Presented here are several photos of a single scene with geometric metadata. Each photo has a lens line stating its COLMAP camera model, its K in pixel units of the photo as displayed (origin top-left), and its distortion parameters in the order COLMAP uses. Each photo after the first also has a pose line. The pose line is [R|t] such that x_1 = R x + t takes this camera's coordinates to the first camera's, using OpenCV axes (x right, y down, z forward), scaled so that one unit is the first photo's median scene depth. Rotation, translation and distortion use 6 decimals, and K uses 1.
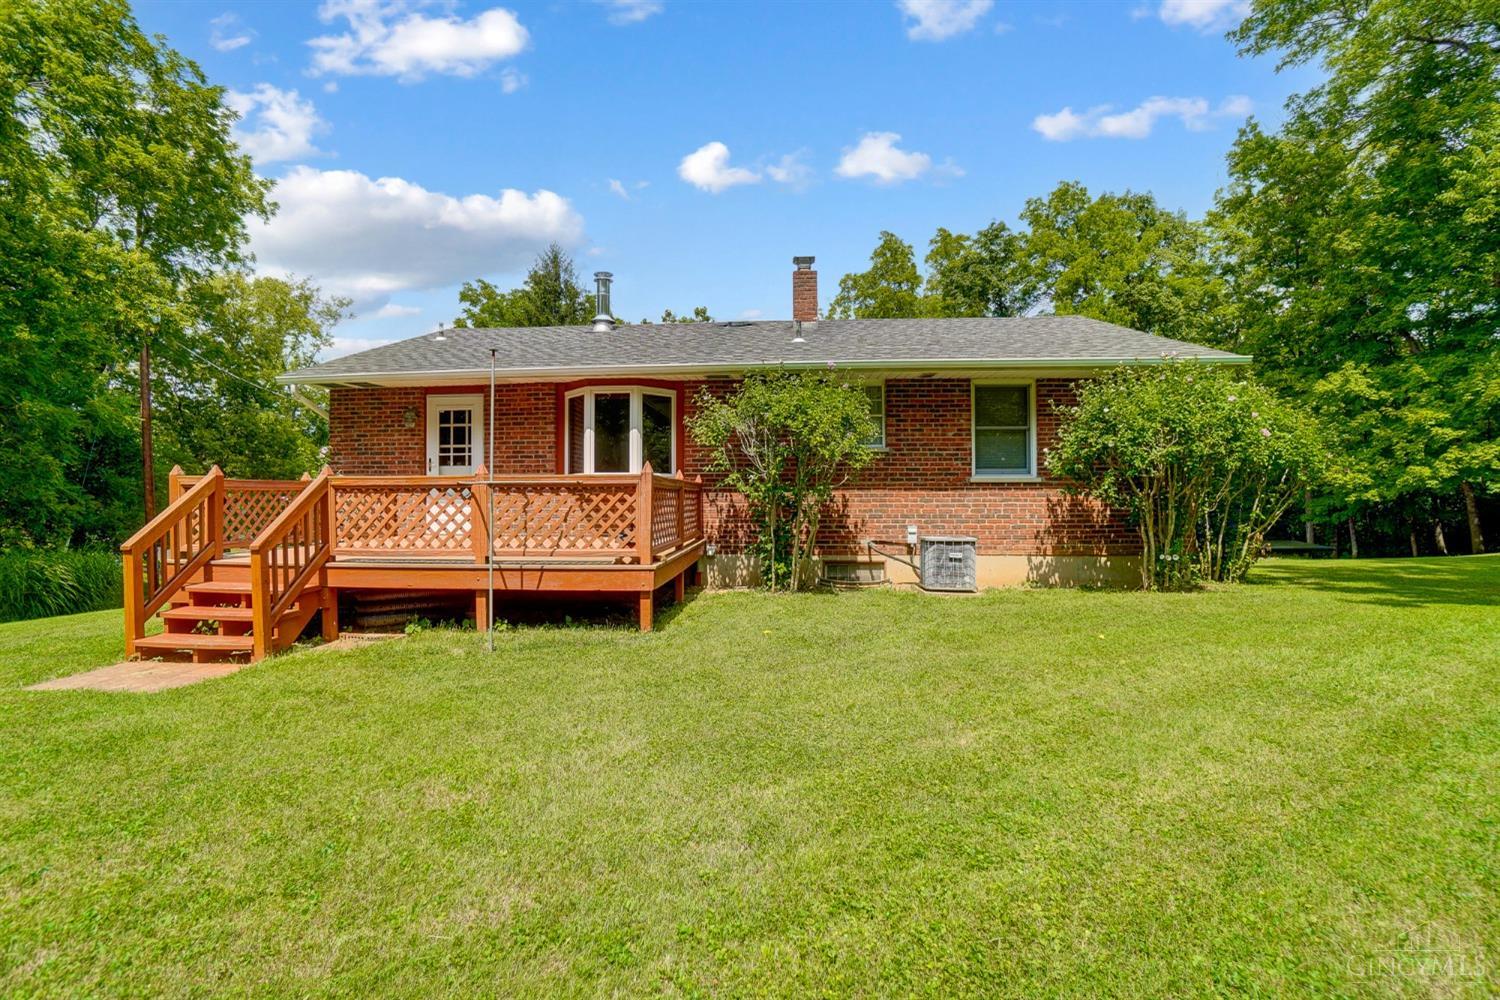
lens RADIAL K [[674.5, 0, 732.4], [0, 674.5, 498.3], [0, 0, 1]] dist [-0.060442, 0.024138]
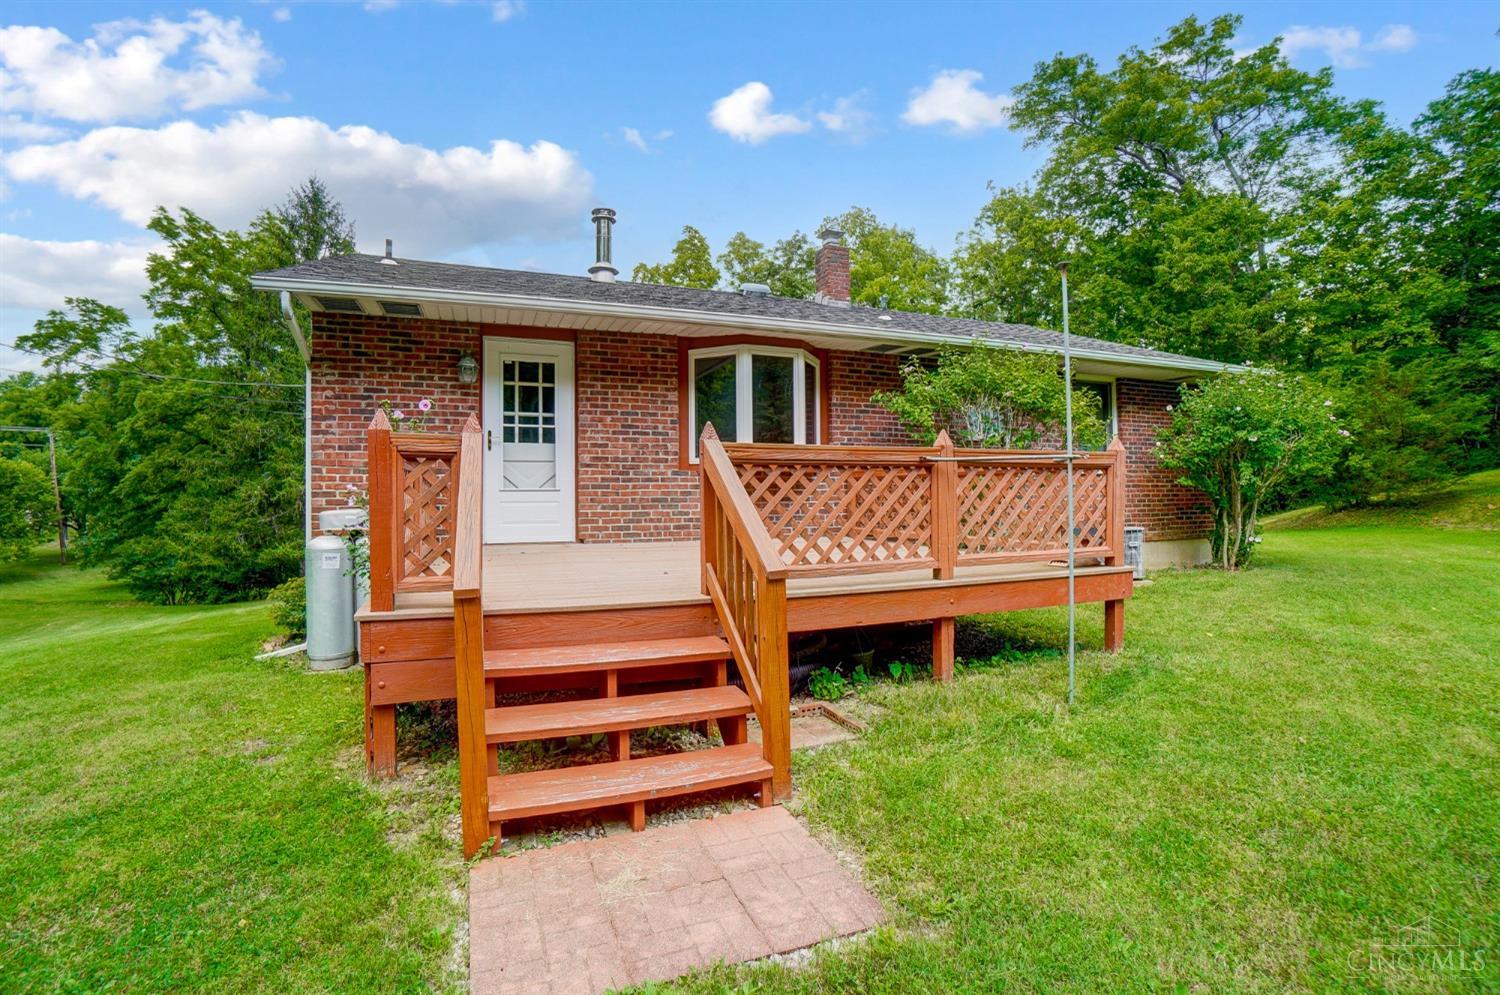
lens RADIAL K [[672.0, 0, 740.5], [0, 672.0, 490.1], [0, 0, 1]] dist [-0.058999, 0.026113]
pose [[0.896562, -0.002169, 0.442913, -0.551948], [0.006468, 0.999945, -0.008196, 0.007361], [-0.442871, 0.010213, 0.896527, 0.304689]]
